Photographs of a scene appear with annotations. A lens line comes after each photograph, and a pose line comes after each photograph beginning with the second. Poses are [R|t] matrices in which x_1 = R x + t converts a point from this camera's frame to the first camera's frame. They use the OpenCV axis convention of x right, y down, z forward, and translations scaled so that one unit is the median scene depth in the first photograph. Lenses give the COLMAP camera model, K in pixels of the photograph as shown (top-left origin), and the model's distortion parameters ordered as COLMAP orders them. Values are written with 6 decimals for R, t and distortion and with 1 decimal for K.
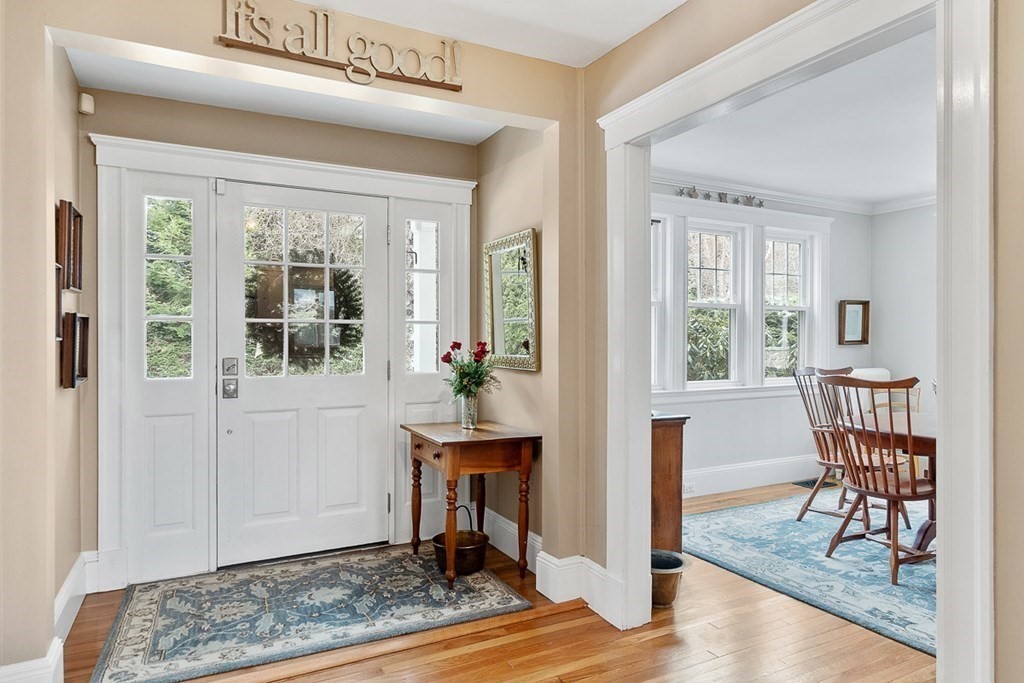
lens RADIAL K [[617.0, 0, 504.1], [0, 617.0, 339.1], [0, 0, 1]] dist [-0.008184, 0.002532]
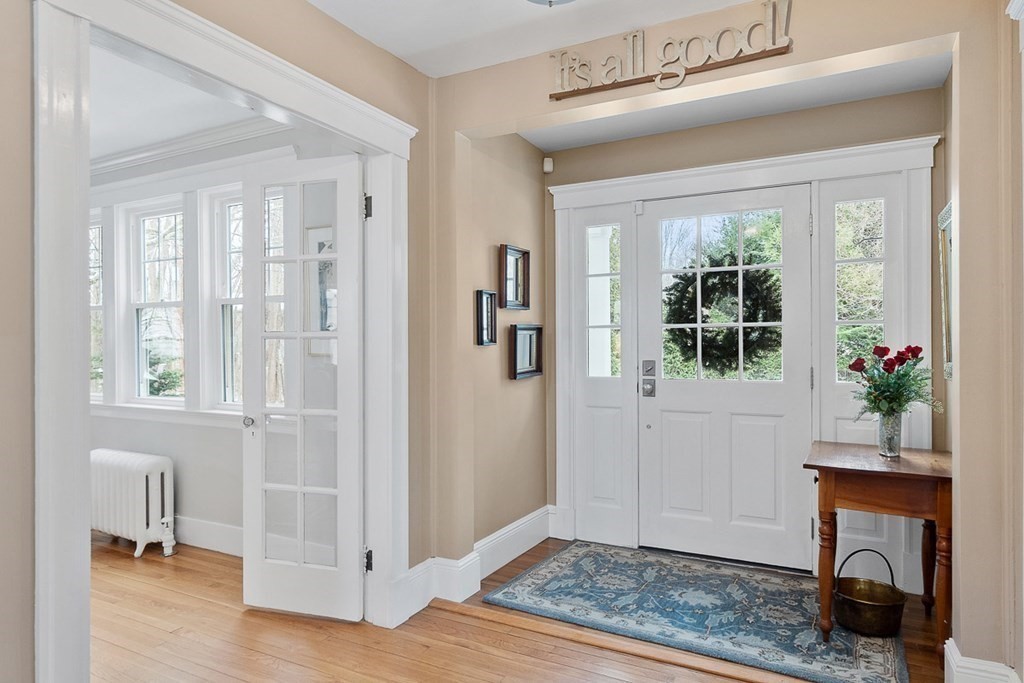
lens RADIAL K [[617.0, 0, 503.7], [0, 617.0, 344.7], [0, 0, 1]] dist [-0.008184, 0.002532]
pose [[0.570211, -0.000833, -0.821498, 0.331049], [0.002742, 0.999996, 0.000889, 0.000556], [0.821494, -0.002759, 0.570211, 0.156613]]
